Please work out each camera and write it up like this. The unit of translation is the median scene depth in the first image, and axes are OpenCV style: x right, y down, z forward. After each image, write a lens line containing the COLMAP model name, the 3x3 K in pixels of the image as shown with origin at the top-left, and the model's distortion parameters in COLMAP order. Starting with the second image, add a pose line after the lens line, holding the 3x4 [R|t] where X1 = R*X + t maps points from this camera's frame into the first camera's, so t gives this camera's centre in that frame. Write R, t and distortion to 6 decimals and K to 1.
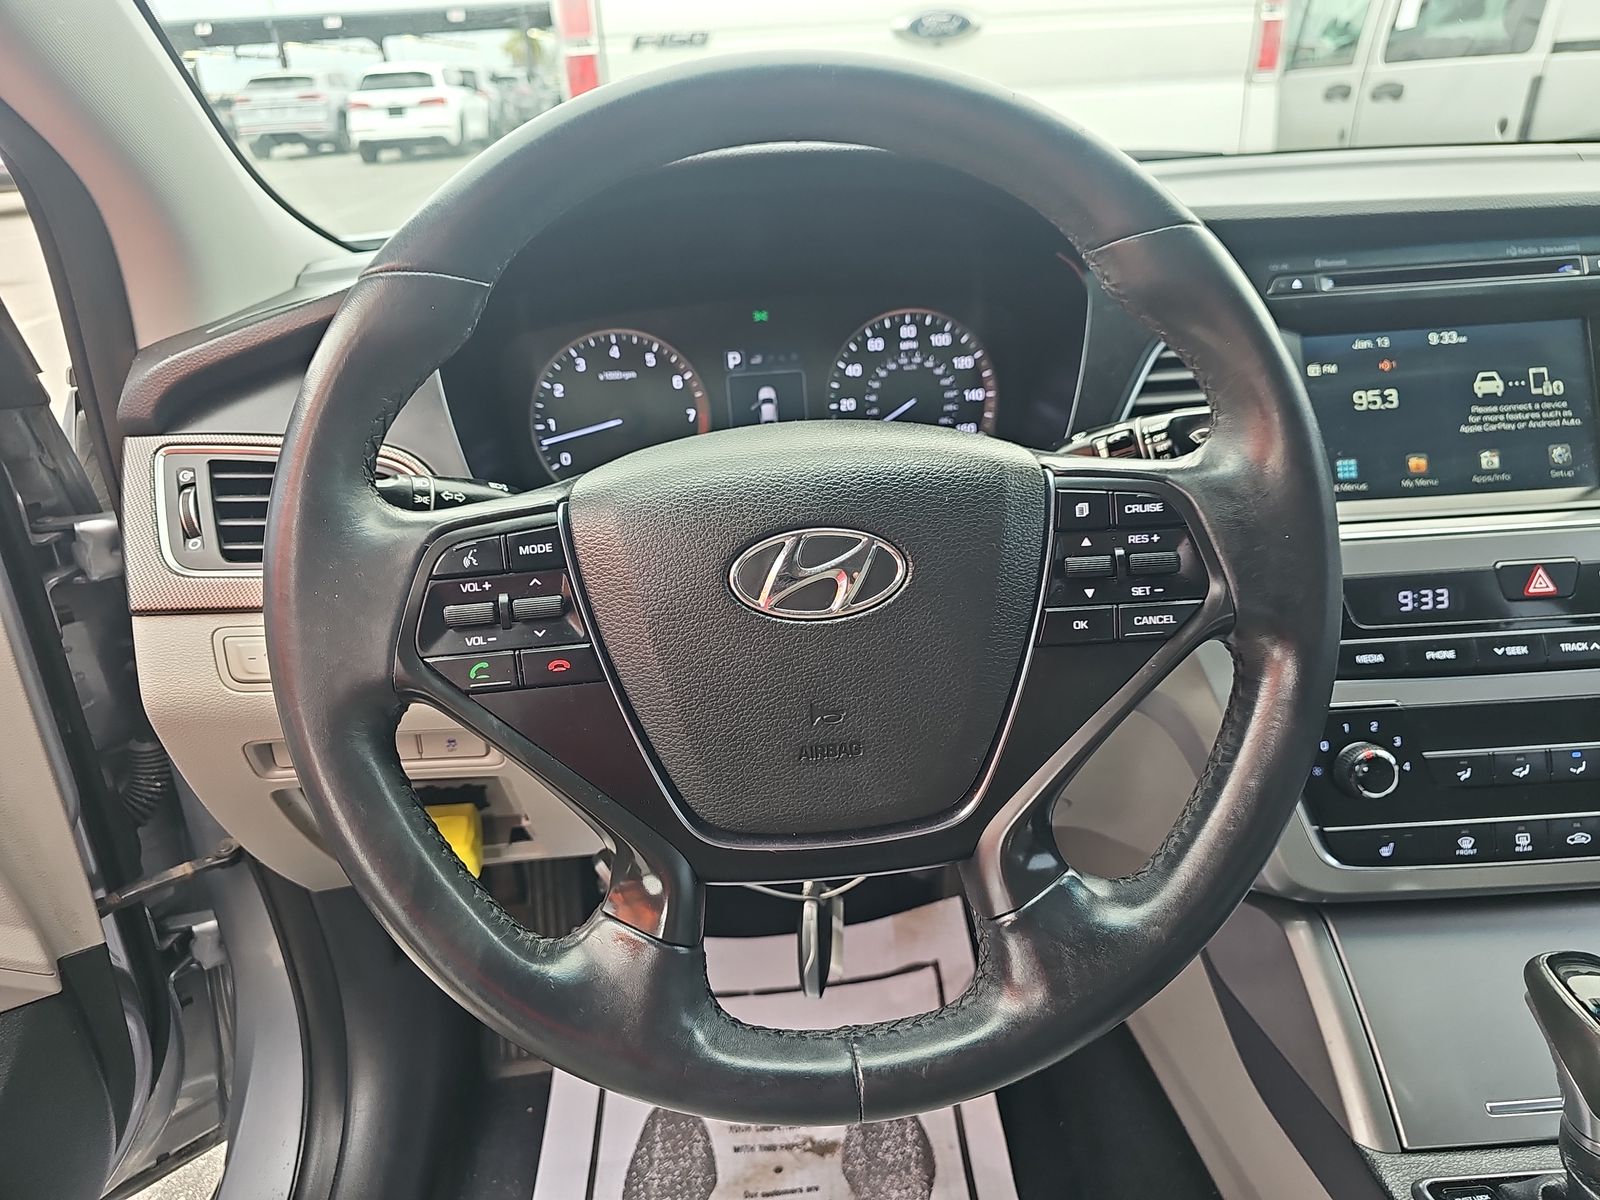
lens RADIAL K [[1060.9, 0, 800.0], [0, 1060.9, 600.0], [0, 0, 1]] dist [0.020945, -0.017571]
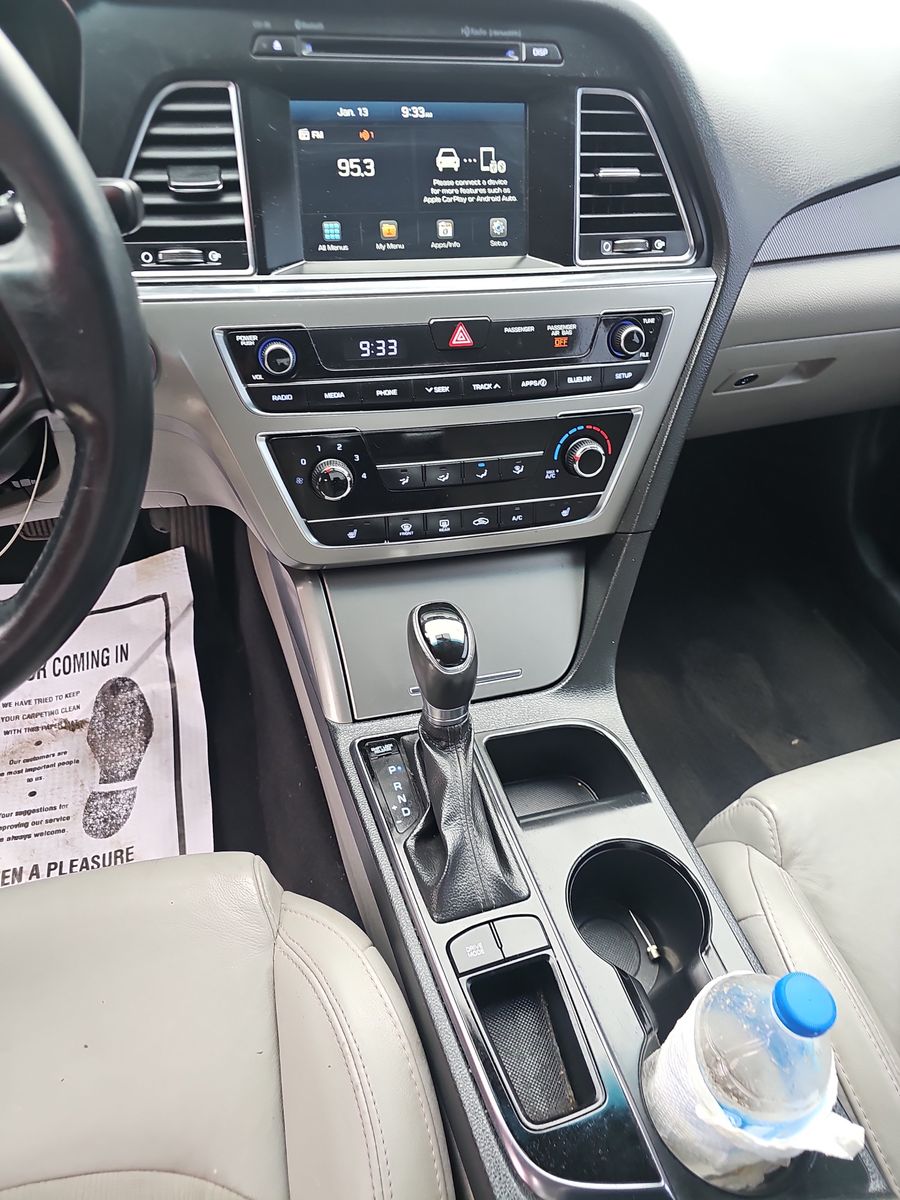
lens RADIAL K [[795.7, 0, 450.0], [0, 795.7, 600.0], [0, 0, 1]] dist [0.020945, -0.017571]
pose [[0.969658, -0.061633, 0.236569, 0.402397], [-0.033245, 0.925464, 0.377375, -0.081813], [-0.242195, -0.373789, 0.895334, -0.003817]]
